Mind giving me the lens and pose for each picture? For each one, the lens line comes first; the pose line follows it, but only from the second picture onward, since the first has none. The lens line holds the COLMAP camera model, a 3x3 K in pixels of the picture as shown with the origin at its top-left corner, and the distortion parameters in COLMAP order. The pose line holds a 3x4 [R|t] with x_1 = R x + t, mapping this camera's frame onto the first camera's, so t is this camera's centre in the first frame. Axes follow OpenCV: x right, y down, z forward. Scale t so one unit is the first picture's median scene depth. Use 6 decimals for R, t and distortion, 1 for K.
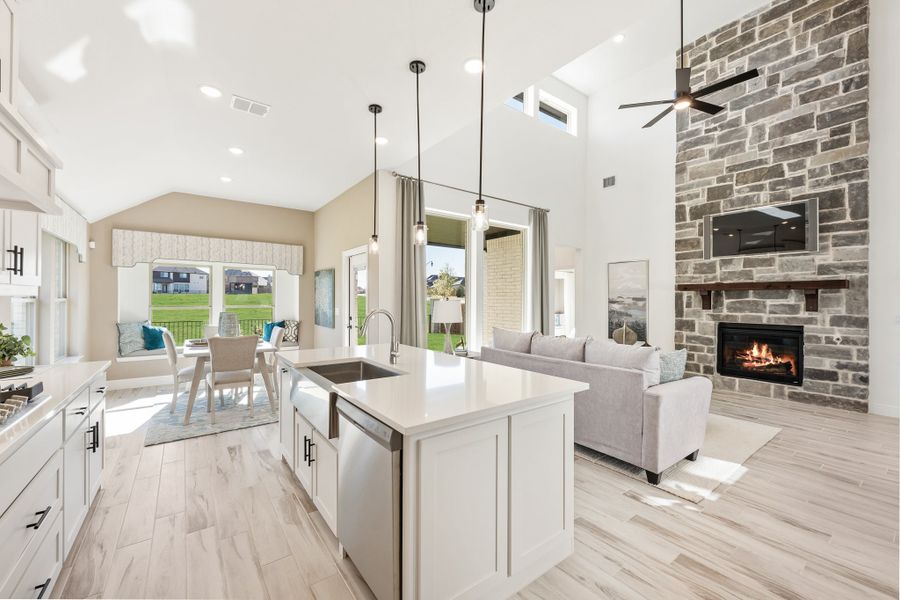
lens RADIAL K [[359.9, 0, 445.2], [0, 359.9, 299.4], [0, 0, 1]] dist [-0.000059, -0.000675]
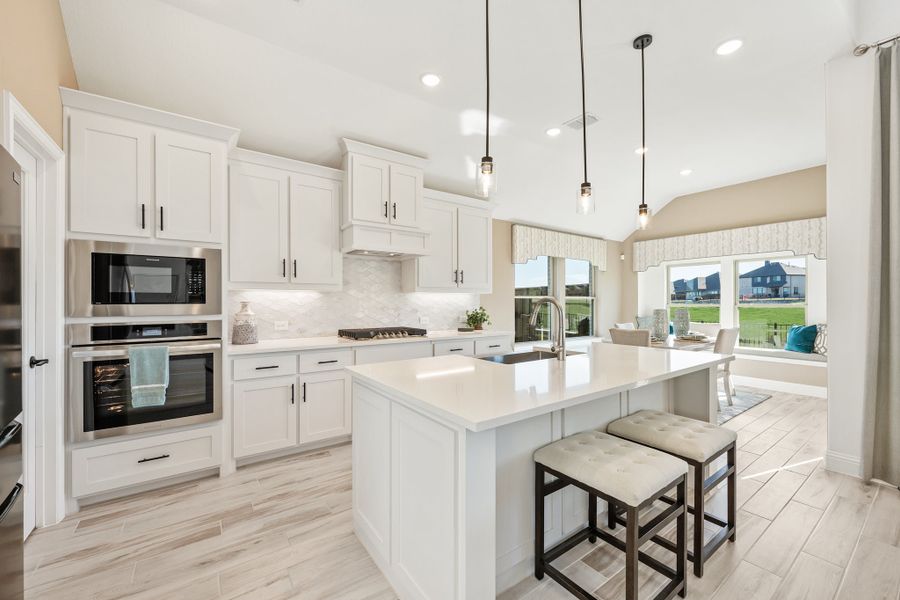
lens RADIAL K [[359.9, 0, 447.4], [0, 359.9, 302.2], [0, 0, 1]] dist [-0.000059, -0.000675]
pose [[-0.019606, -0.004567, -0.999797, 0.333013], [0.001849, 0.999988, -0.004604, 0.018511], [0.999806, -0.001939, -0.019597, 0.338363]]
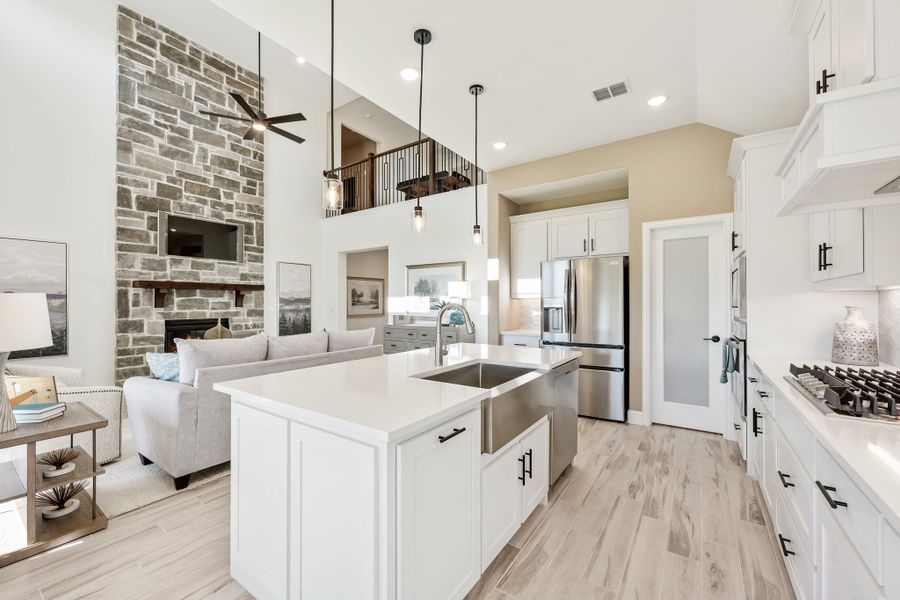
lens RADIAL K [[359.9, 0, 451.1], [0, 359.9, 302.0], [0, 0, 1]] dist [-0.000059, -0.000675]
pose [[-0.329309, -0.001200, 0.944222, -0.446281], [-0.002364, 0.999997, 0.000447, 0.010519], [-0.944219, -0.002085, -0.329311, 0.572815]]
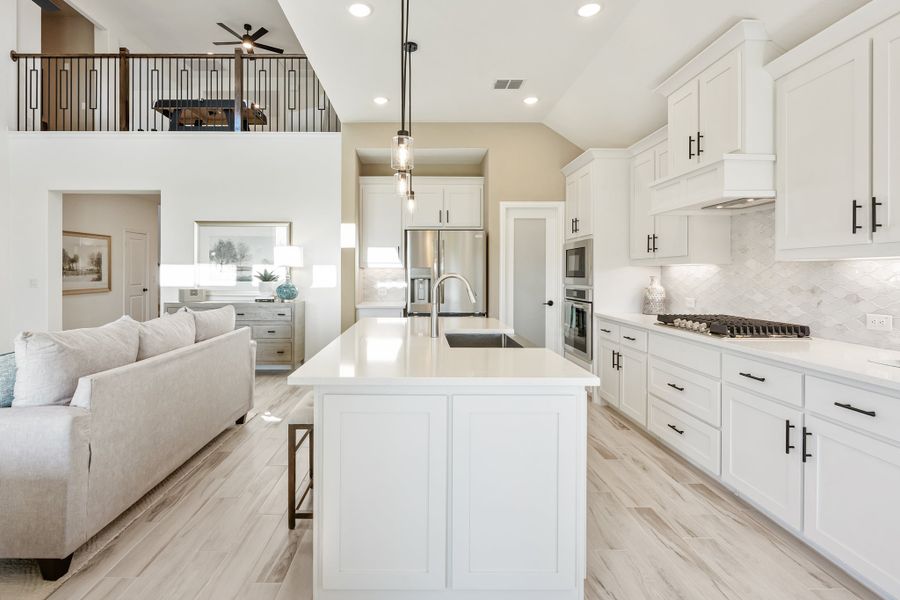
lens RADIAL K [[430.0, 0, 423.1], [0, 430.0, 275.8], [0, 0, 1]] dist [-0.009530, 0.000719]
pose [[-0.810454, -0.010370, 0.585711, -0.322819], [-0.007728, 0.999946, 0.007011, 0.011593], [-0.585751, 0.001156, -0.810490, 0.834736]]
